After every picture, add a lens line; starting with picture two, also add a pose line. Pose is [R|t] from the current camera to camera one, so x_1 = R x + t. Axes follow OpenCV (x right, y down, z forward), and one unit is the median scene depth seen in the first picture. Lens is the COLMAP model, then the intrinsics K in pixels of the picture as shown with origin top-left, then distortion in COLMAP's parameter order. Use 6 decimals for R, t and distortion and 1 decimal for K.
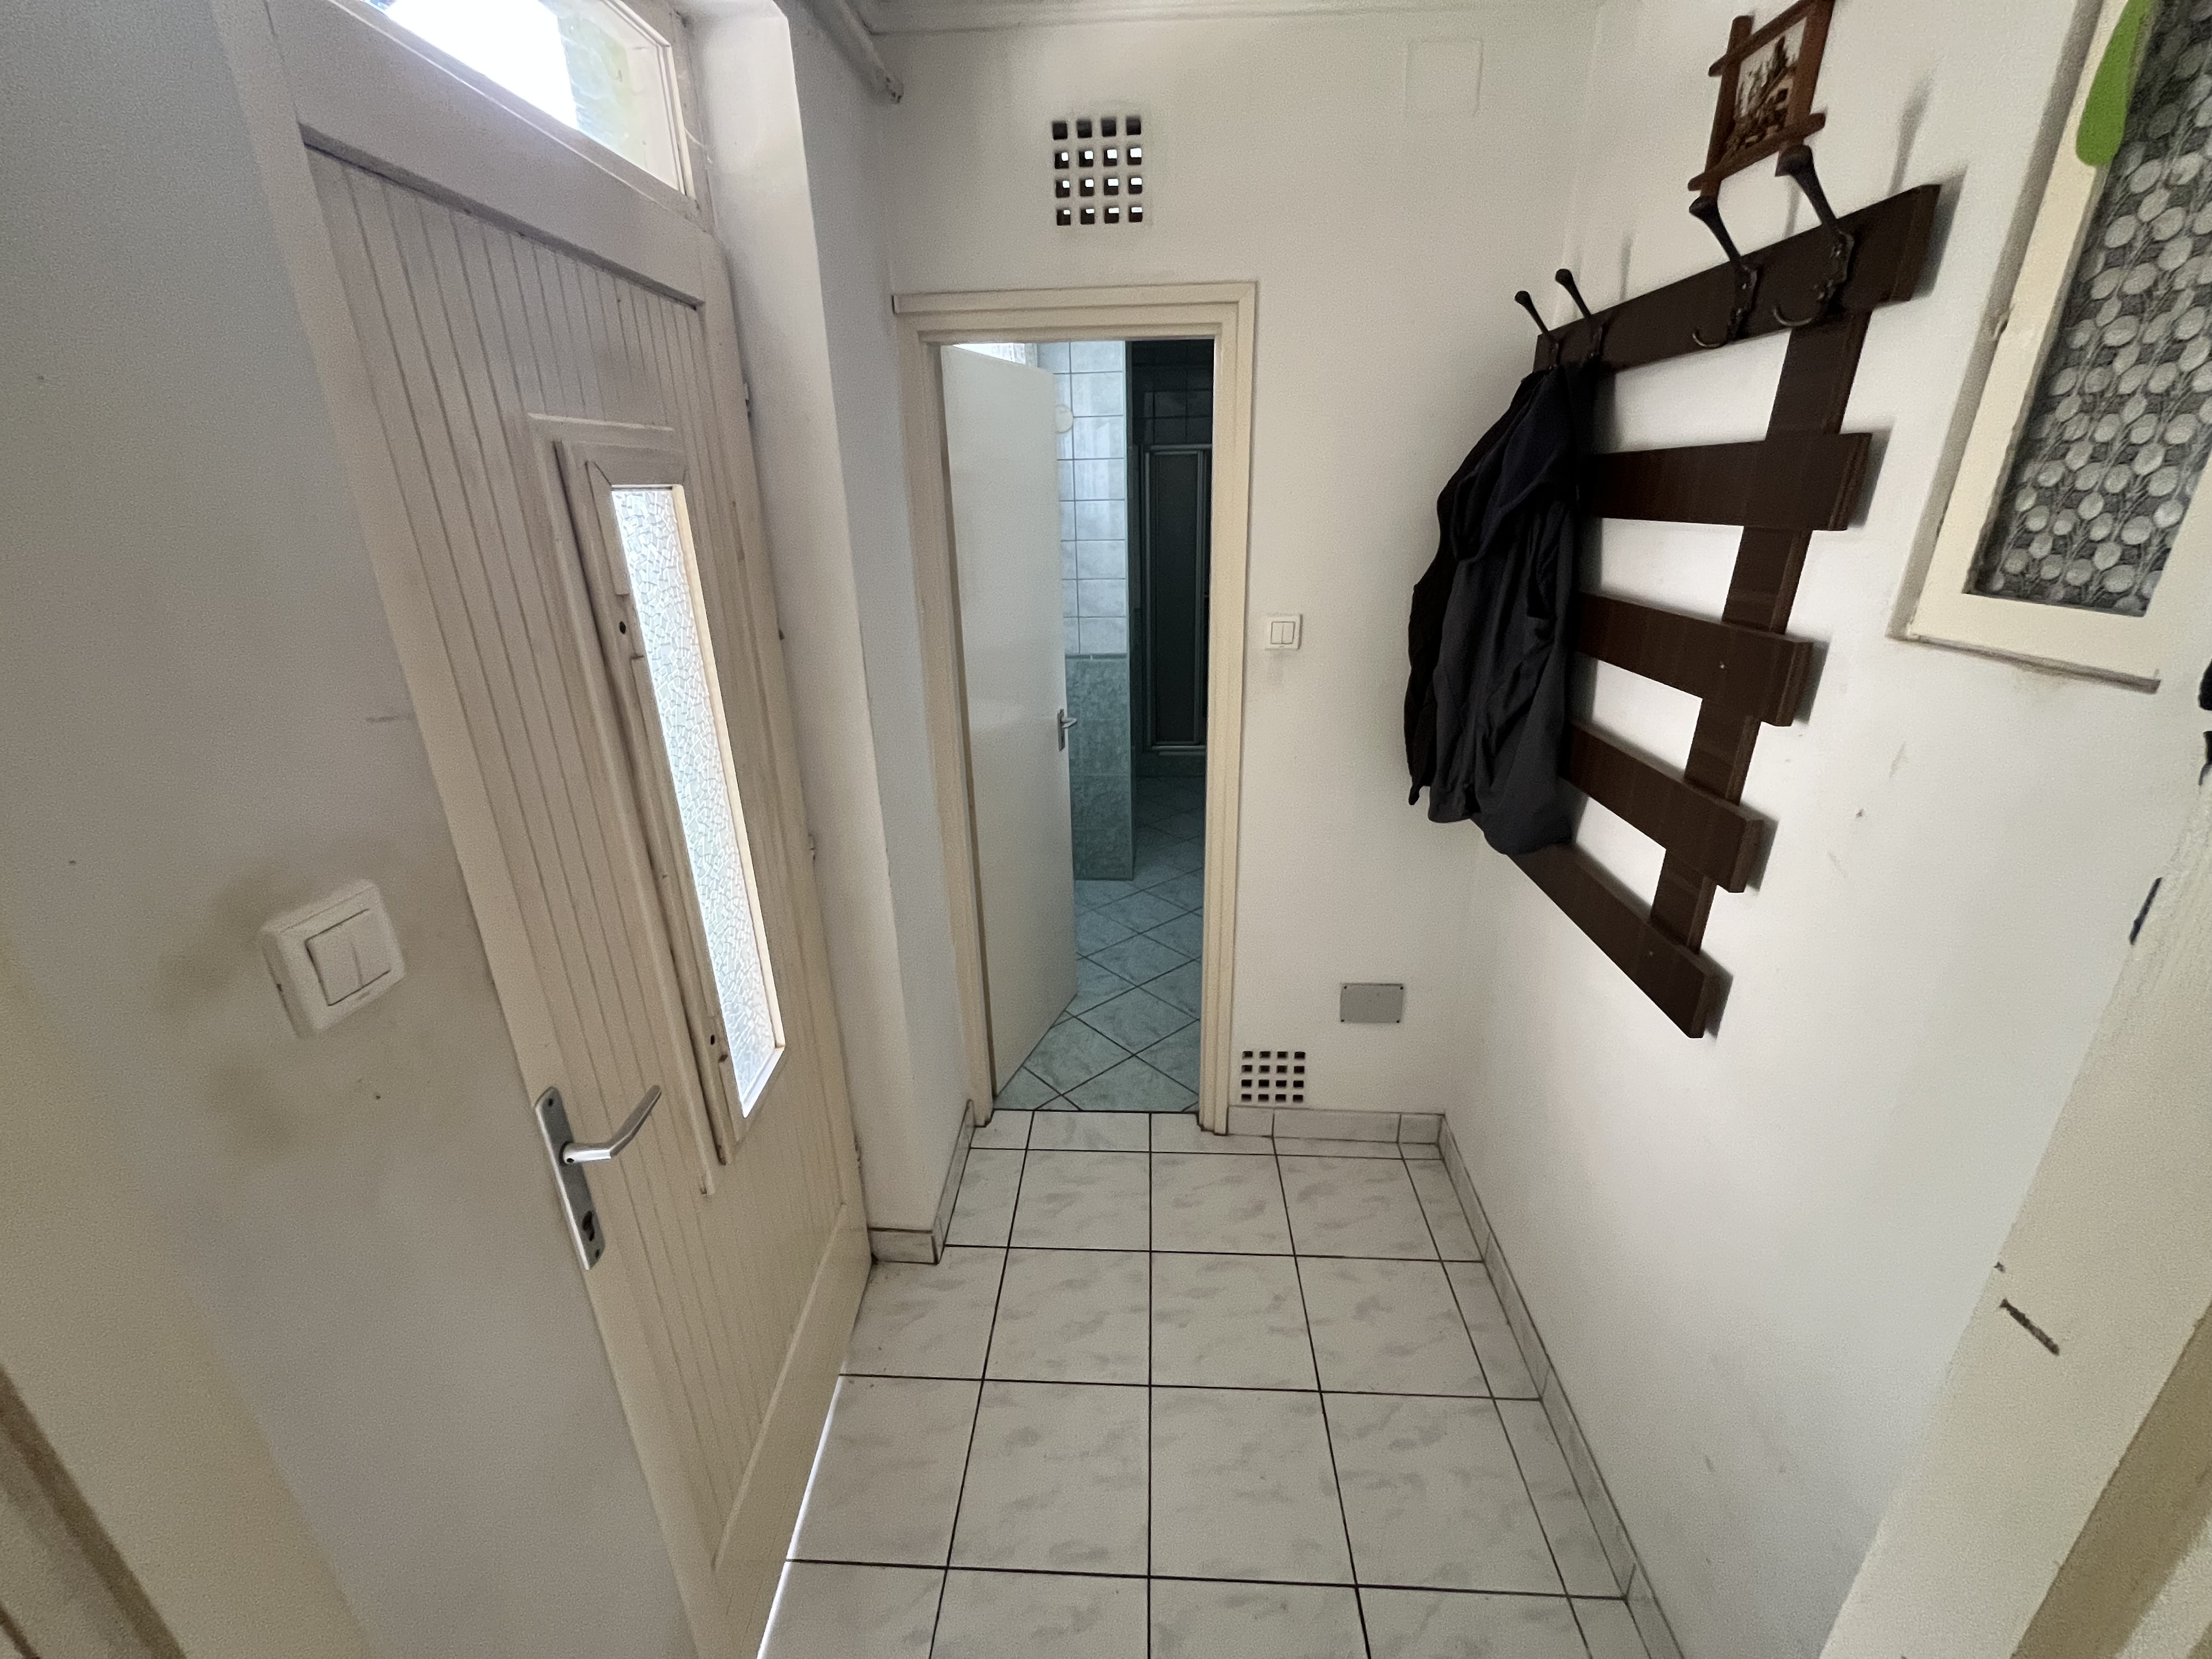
lens RADIAL K [[893.3, 0, 1106.9], [0, 893.3, 837.3], [0, 0, 1]] dist [-0.001828, 0.000012]
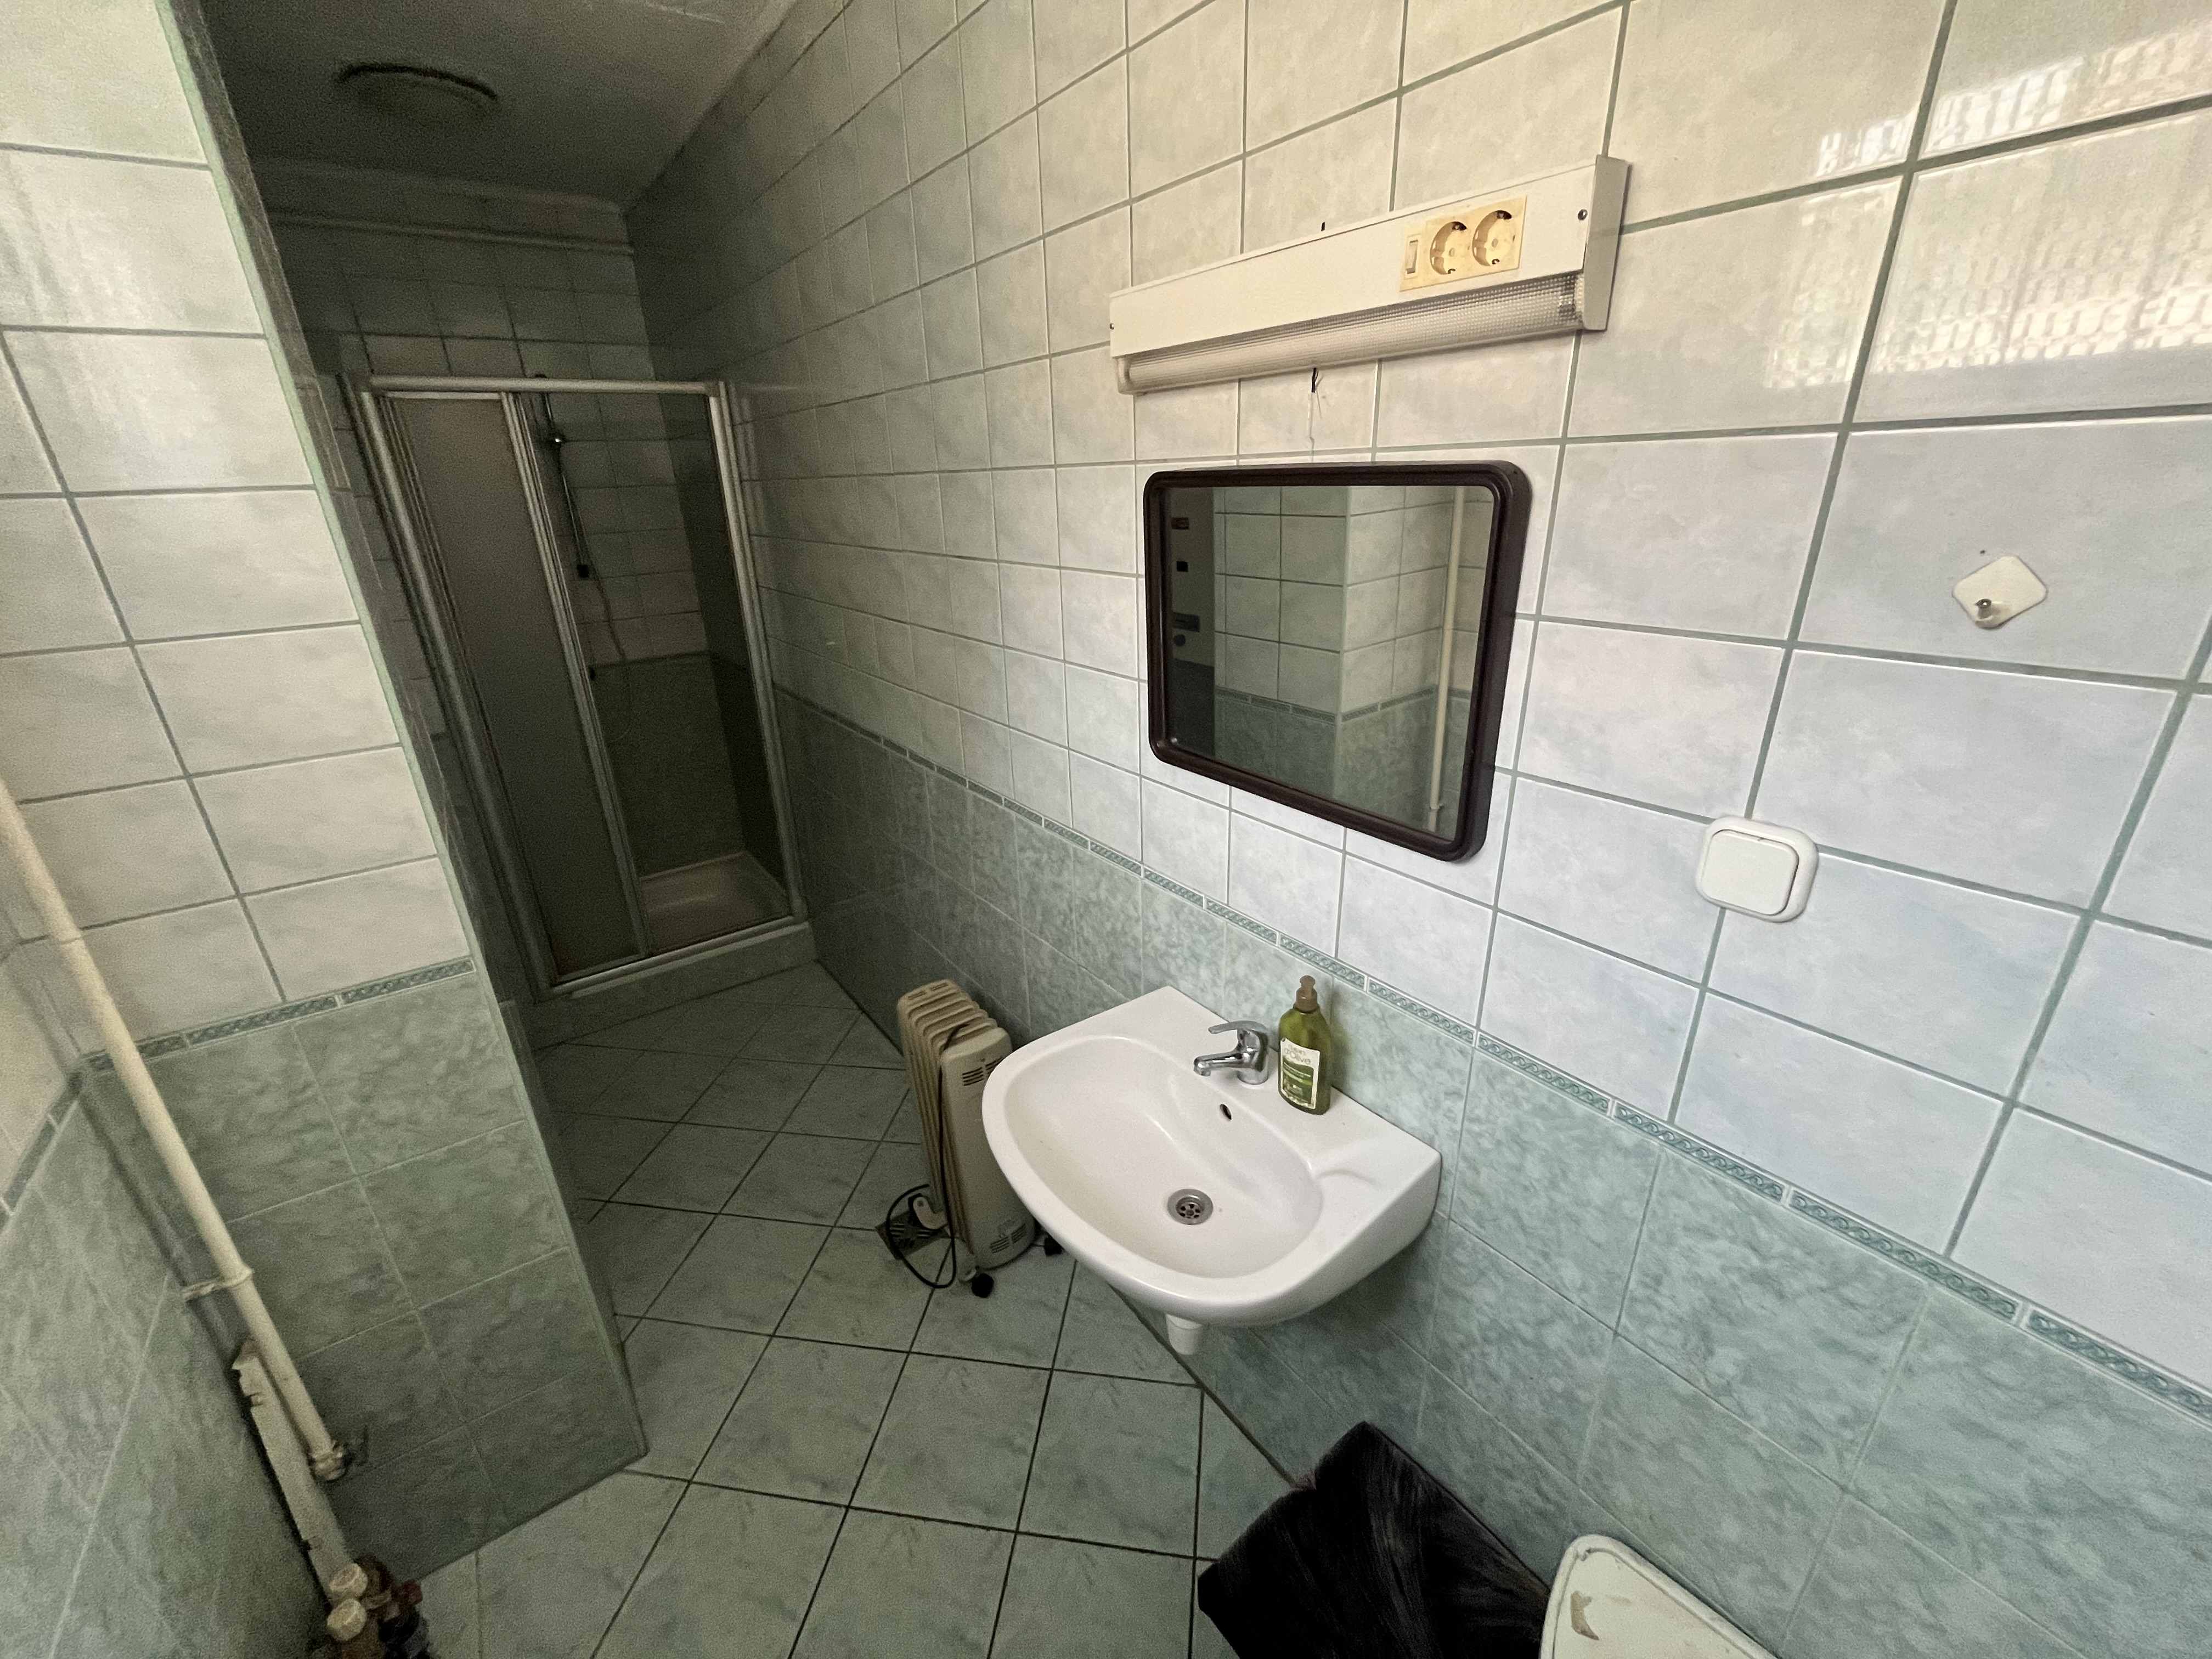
lens RADIAL K [[893.3, 0, 1110.8], [0, 893.3, 827.3], [0, 0, 1]] dist [-0.001828, 0.000012]
pose [[0.764662, -0.238766, 0.598567, 0.016243], [0.244170, 0.966922, 0.073777, -0.213937], [-0.596383, 0.089737, 0.797668, 0.580359]]
